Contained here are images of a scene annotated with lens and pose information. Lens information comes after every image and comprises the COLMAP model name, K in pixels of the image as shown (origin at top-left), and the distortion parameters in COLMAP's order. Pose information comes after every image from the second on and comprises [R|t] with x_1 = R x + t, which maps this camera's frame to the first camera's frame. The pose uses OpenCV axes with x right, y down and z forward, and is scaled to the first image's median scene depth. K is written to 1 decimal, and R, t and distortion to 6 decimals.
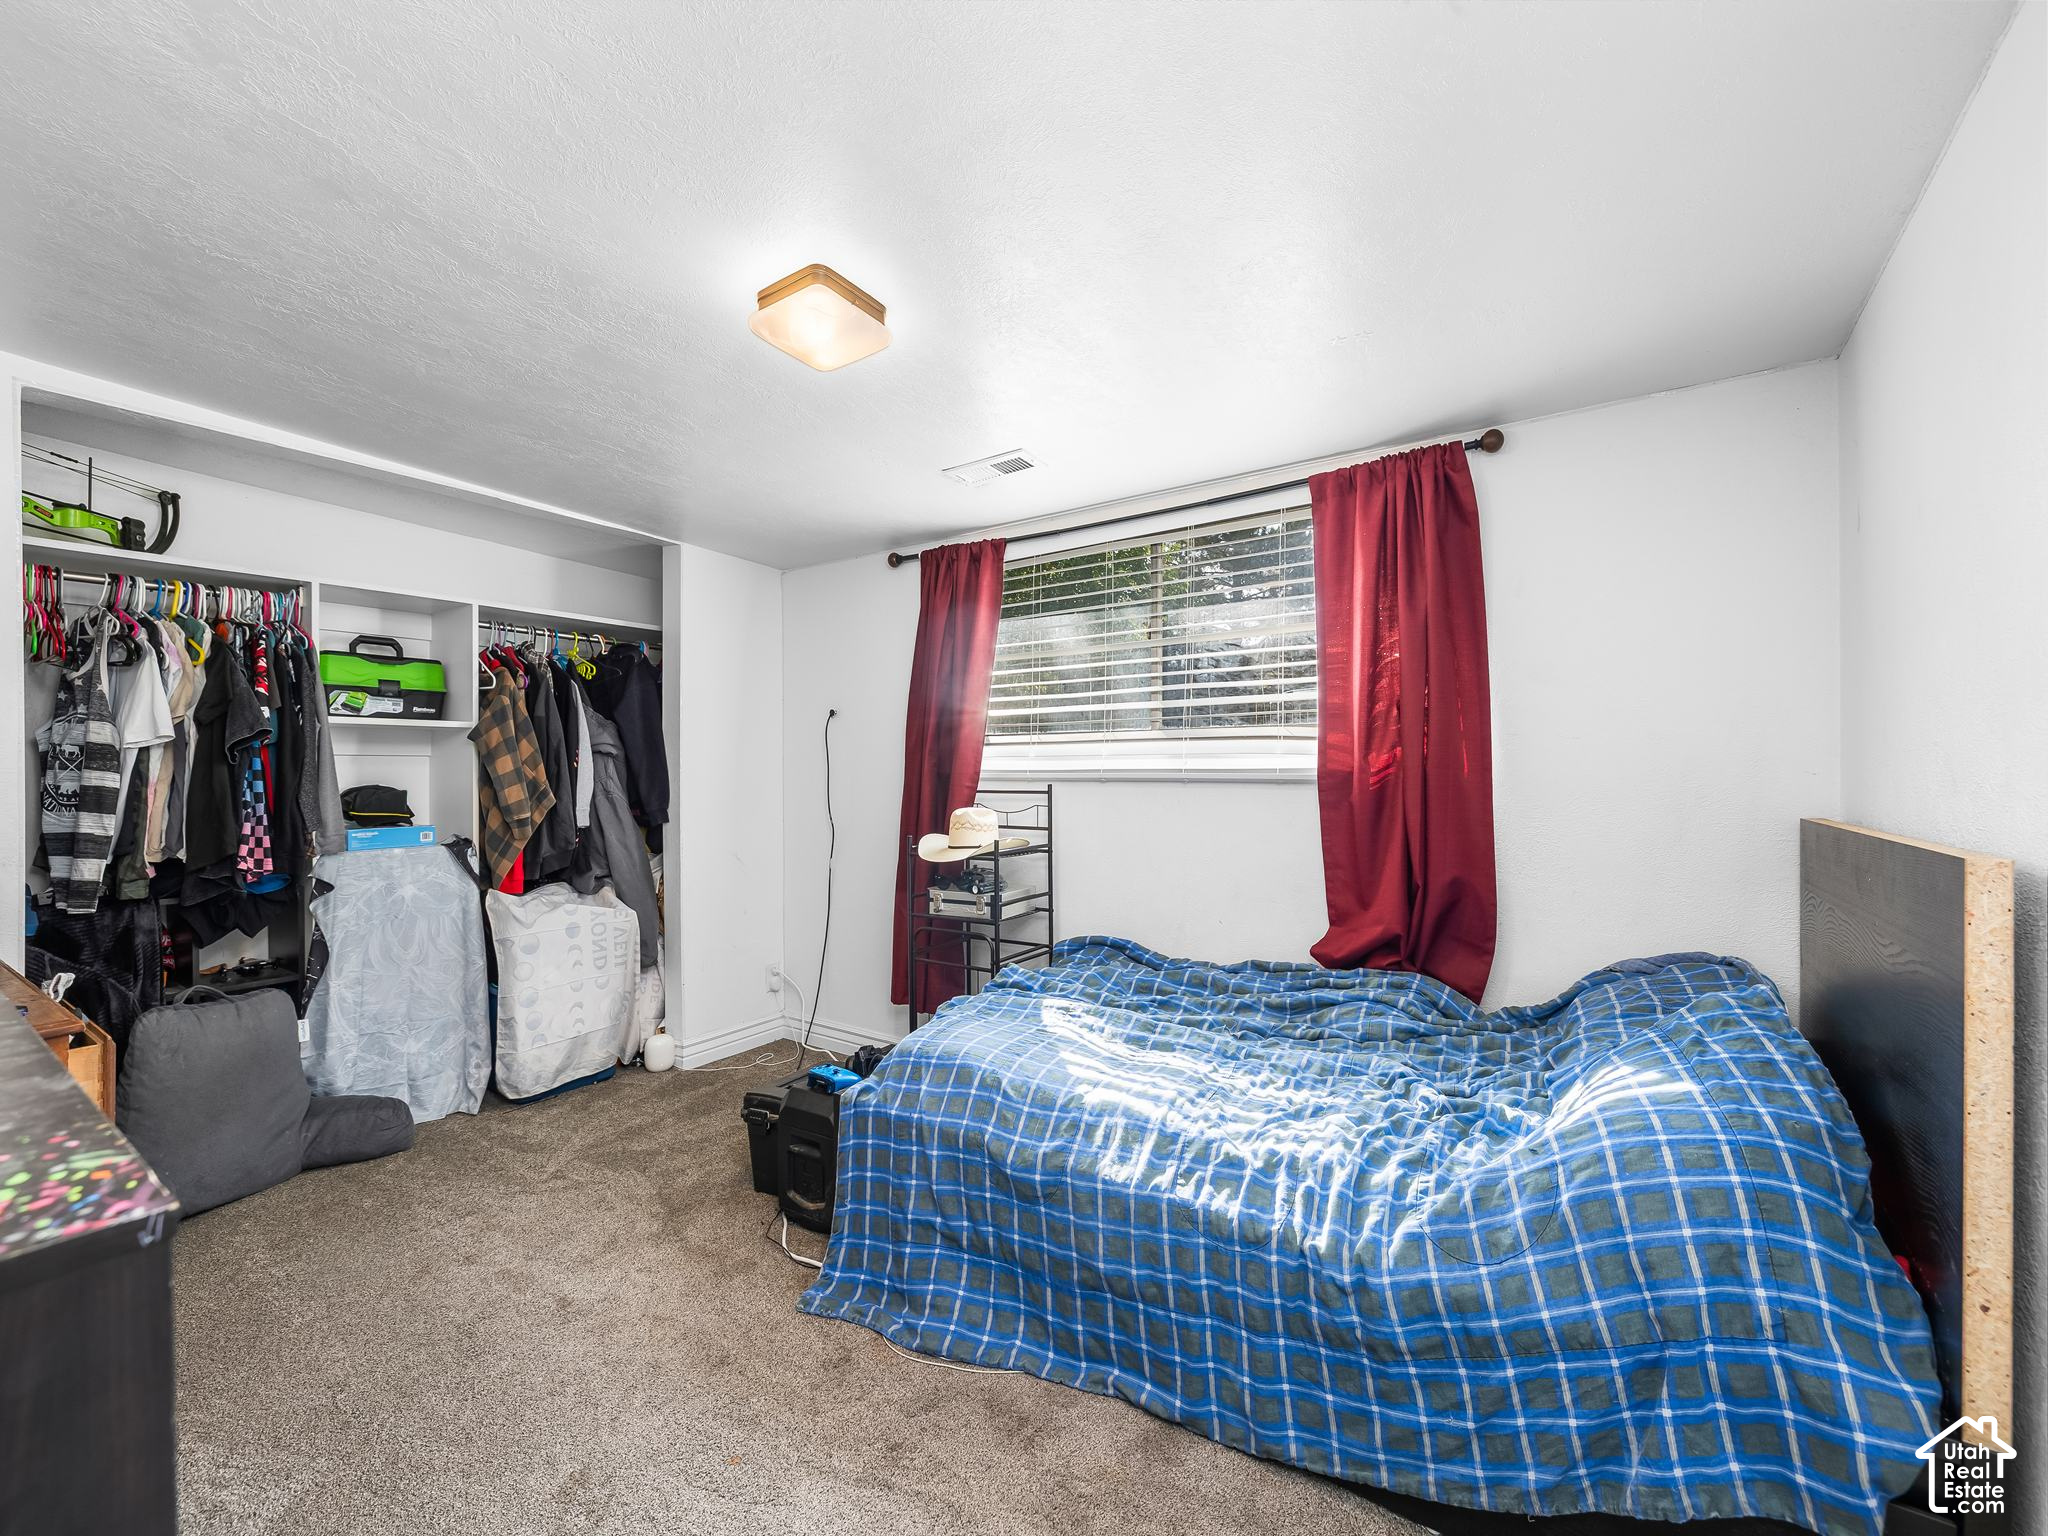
lens RADIAL K [[861.2, 0, 1024.0], [0, 861.2, 768.0], [0, 0, 1]] dist [-0.000119, 0.000116]
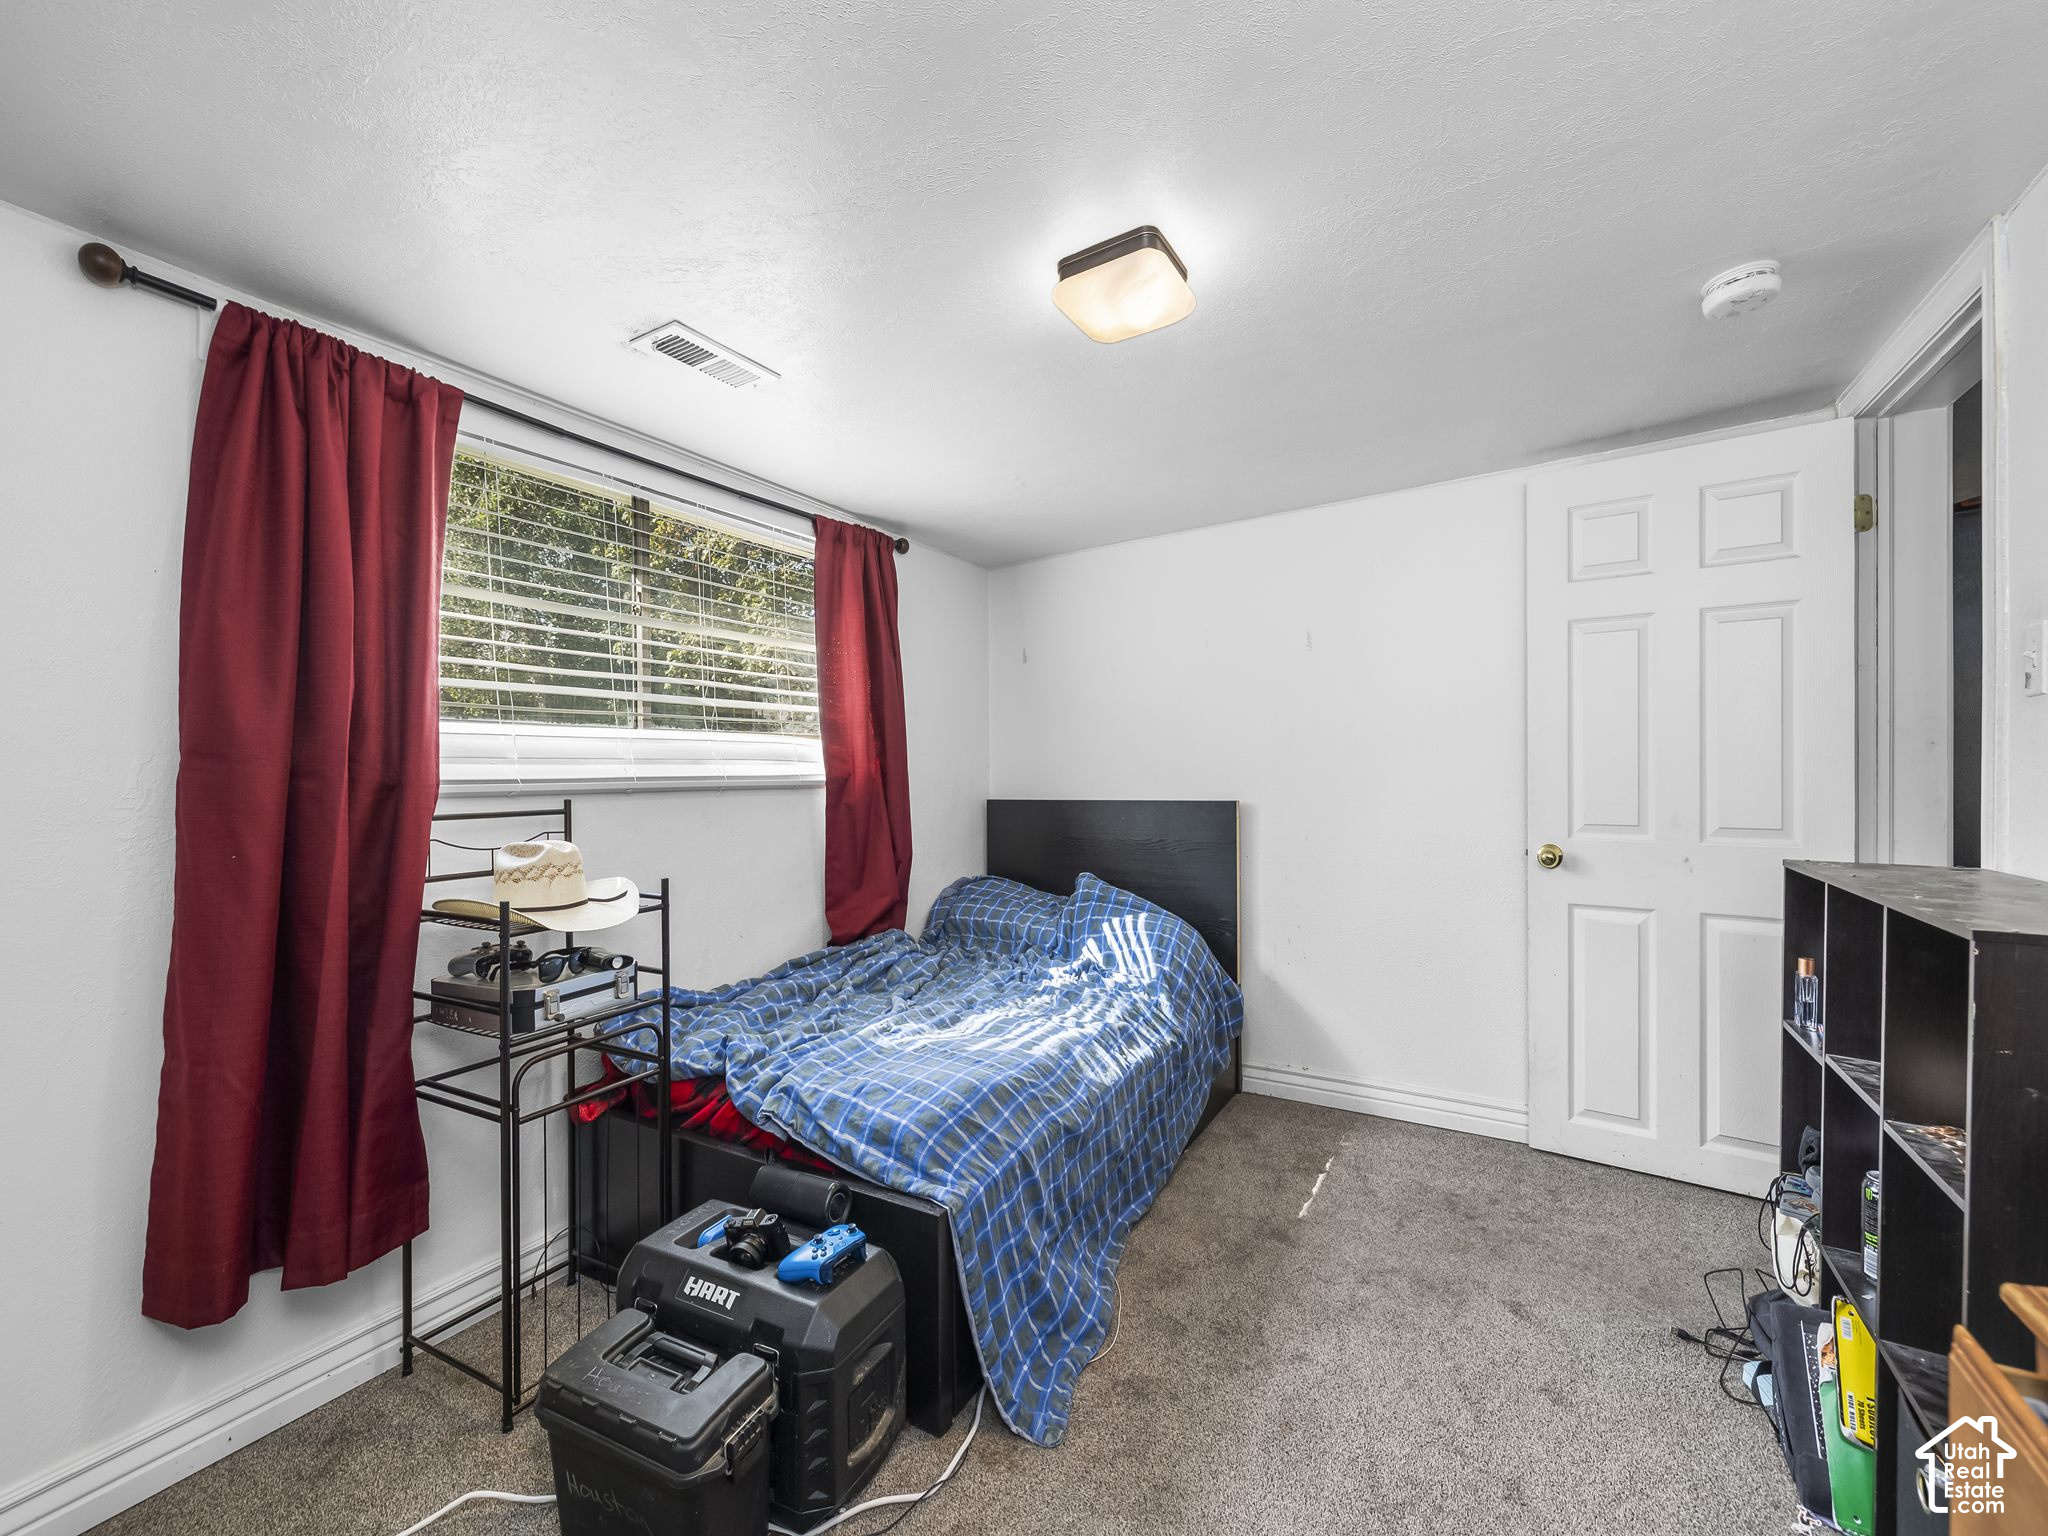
lens RADIAL K [[861.2, 0, 1024.0], [0, 861.2, 768.0], [0, 0, 1]] dist [-0.000119, 0.000116]
pose [[-0.085696, 0.005824, 0.996304, -0.824658], [0.004774, 0.999974, -0.005435, -0.000743], [-0.996310, 0.004290, -0.085722, 0.846545]]
